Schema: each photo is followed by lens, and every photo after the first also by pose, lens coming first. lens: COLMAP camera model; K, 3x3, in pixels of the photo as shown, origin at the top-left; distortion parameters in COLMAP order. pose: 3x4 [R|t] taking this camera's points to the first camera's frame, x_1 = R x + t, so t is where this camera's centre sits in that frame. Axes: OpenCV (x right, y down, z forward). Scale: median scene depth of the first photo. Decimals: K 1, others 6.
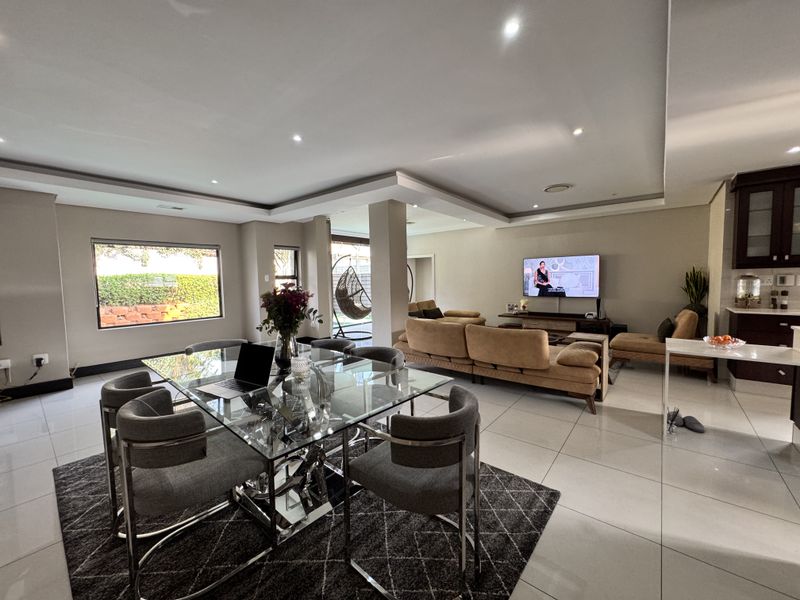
lens RADIAL K [[319.1, 0, 400.0], [0, 319.1, 299.5], [0, 0, 1]] dist [-0.000743, -0.000325]
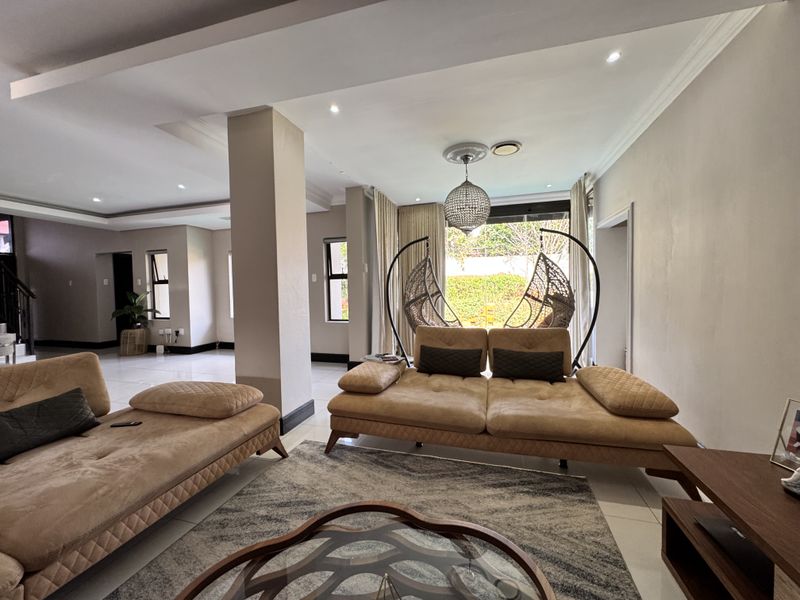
lens RADIAL K [[319.1, 0, 398.0], [0, 319.1, 301.8], [0, 0, 1]] dist [-0.000743, -0.000325]
pose [[0.376148, 0.058879, -0.924687, 0.430579], [-0.051970, 0.997749, 0.042390, -0.047881], [0.925101, 0.032111, 0.378361, 0.810119]]
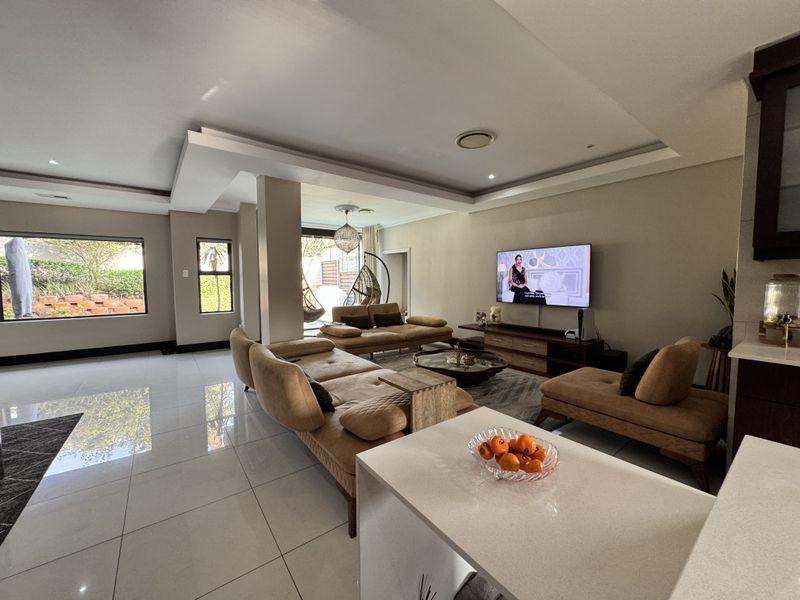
lens RADIAL K [[319.1, 0, 400.5], [0, 319.1, 298.3], [0, 0, 1]] dist [-0.000743, -0.000325]
pose [[0.971854, 0.029546, -0.233725, 0.364240], [-0.030038, 0.999548, 0.001457, -0.014097], [0.233662, 0.005605, 0.972302, 0.234977]]
